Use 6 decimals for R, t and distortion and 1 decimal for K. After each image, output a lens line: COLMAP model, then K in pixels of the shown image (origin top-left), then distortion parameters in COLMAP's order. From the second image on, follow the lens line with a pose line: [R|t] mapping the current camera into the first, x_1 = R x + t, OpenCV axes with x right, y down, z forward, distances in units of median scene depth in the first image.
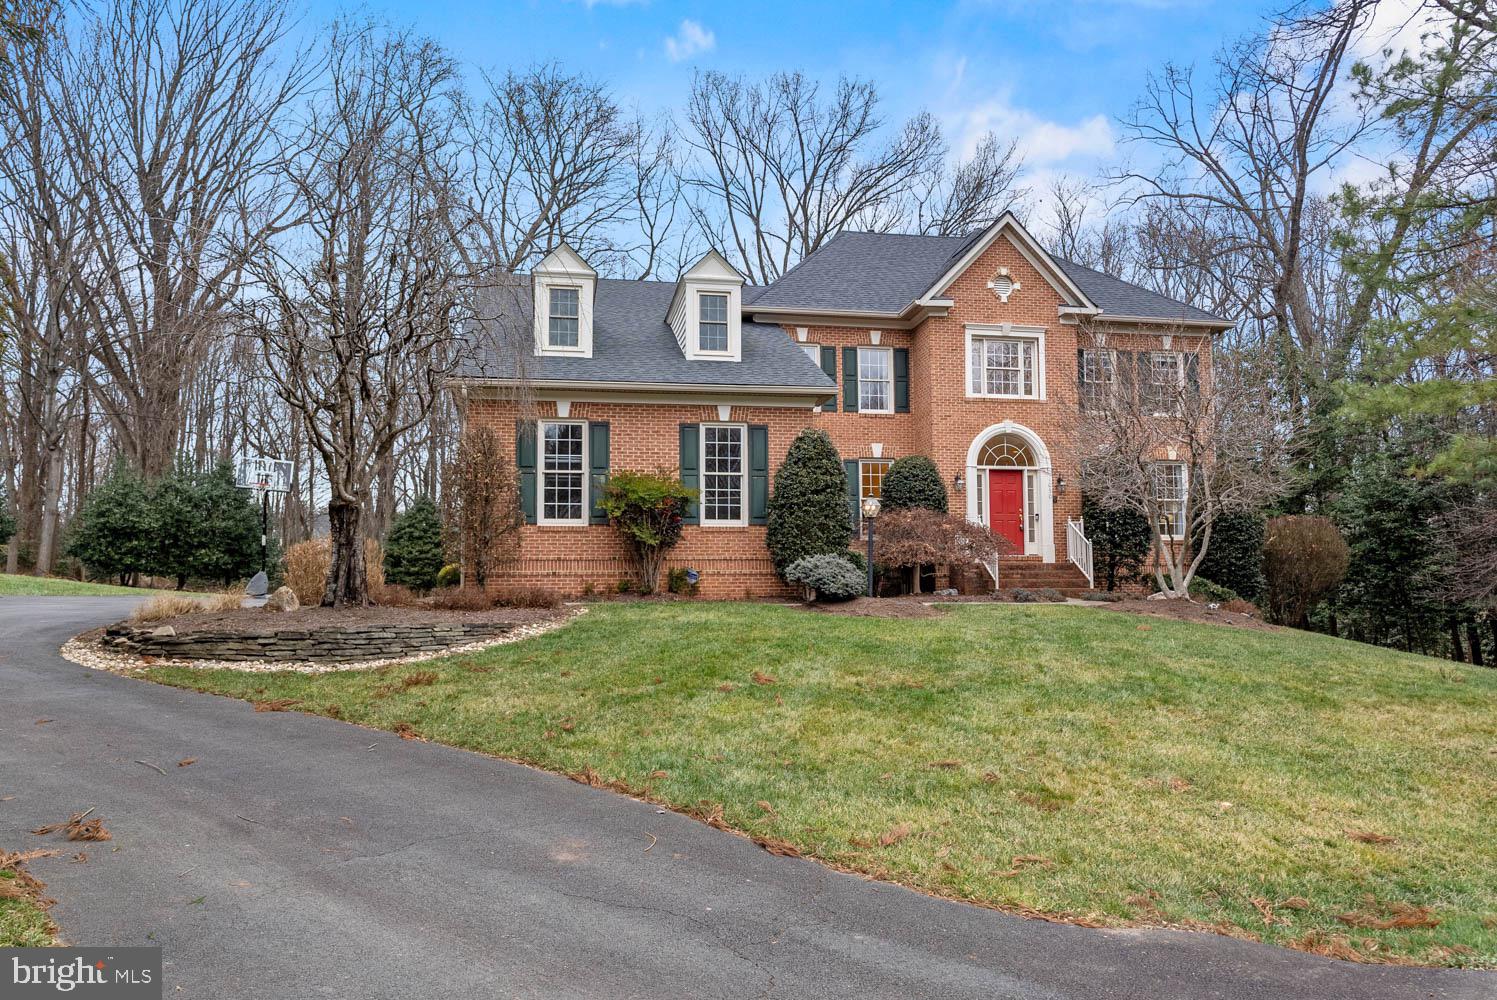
lens RADIAL K [[1018.5, 0, 748.5], [0, 1018.5, 500.0], [0, 0, 1]] dist [-0.003393, -0.001832]
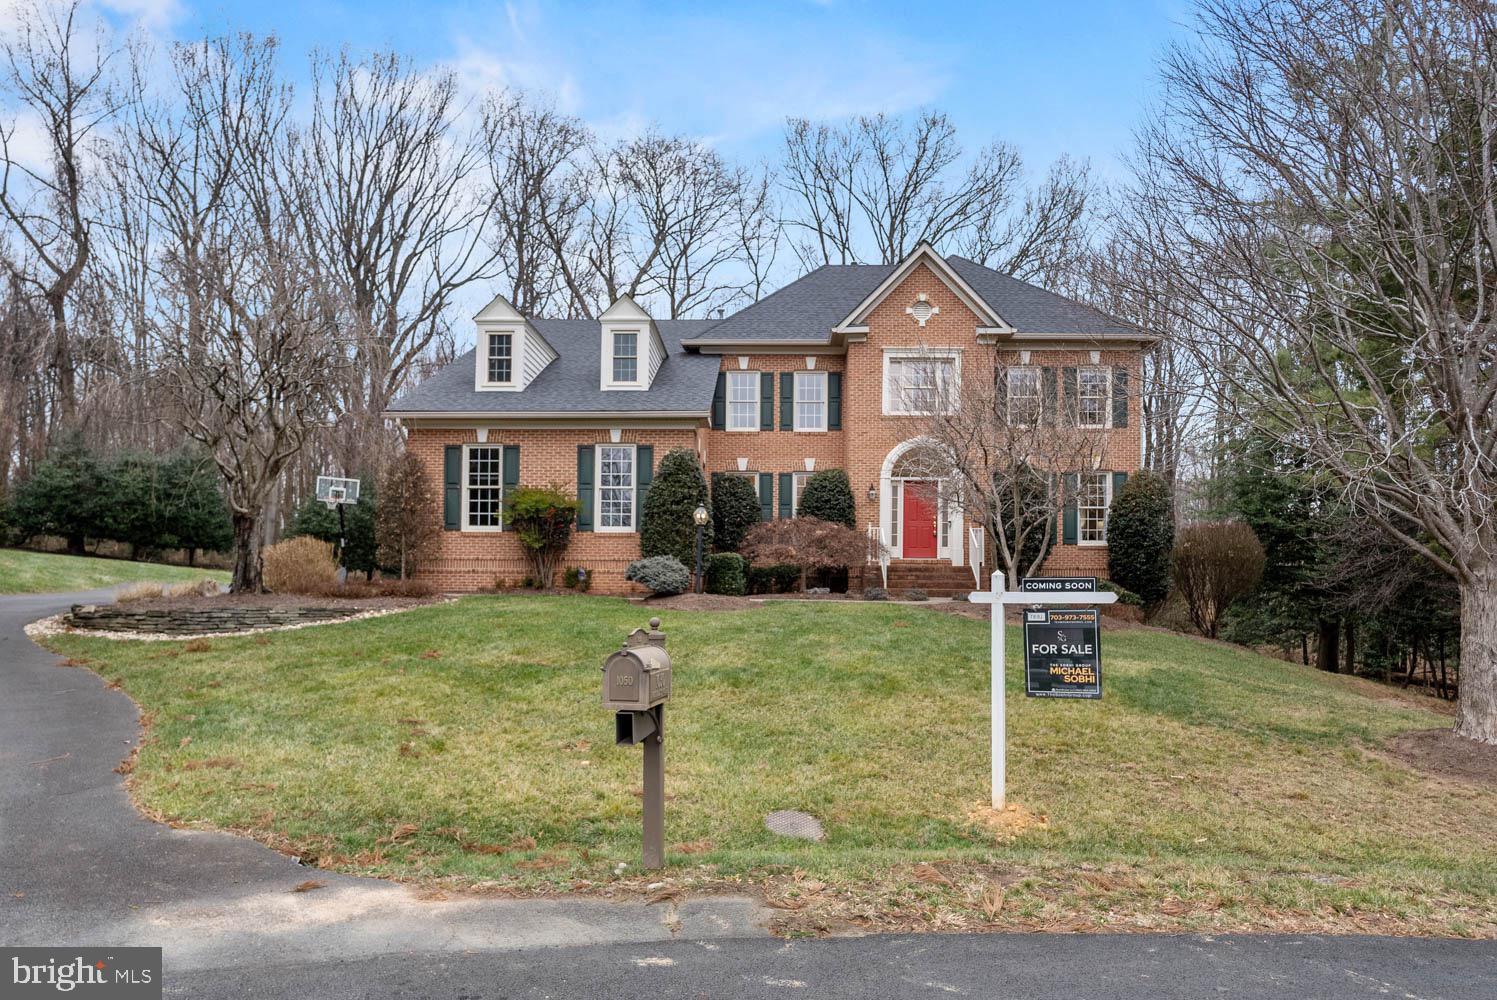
lens RADIAL K [[915.6, 0, 748.4], [0, 915.6, 551.8], [0, 0, 1]] dist [-0.000755, 0.000621]
pose [[0.978082, 0.005742, -0.208141, 0.325424], [0.004115, 0.998892, 0.046891, -0.000506], [0.208179, -0.046720, 0.976974, -0.003951]]
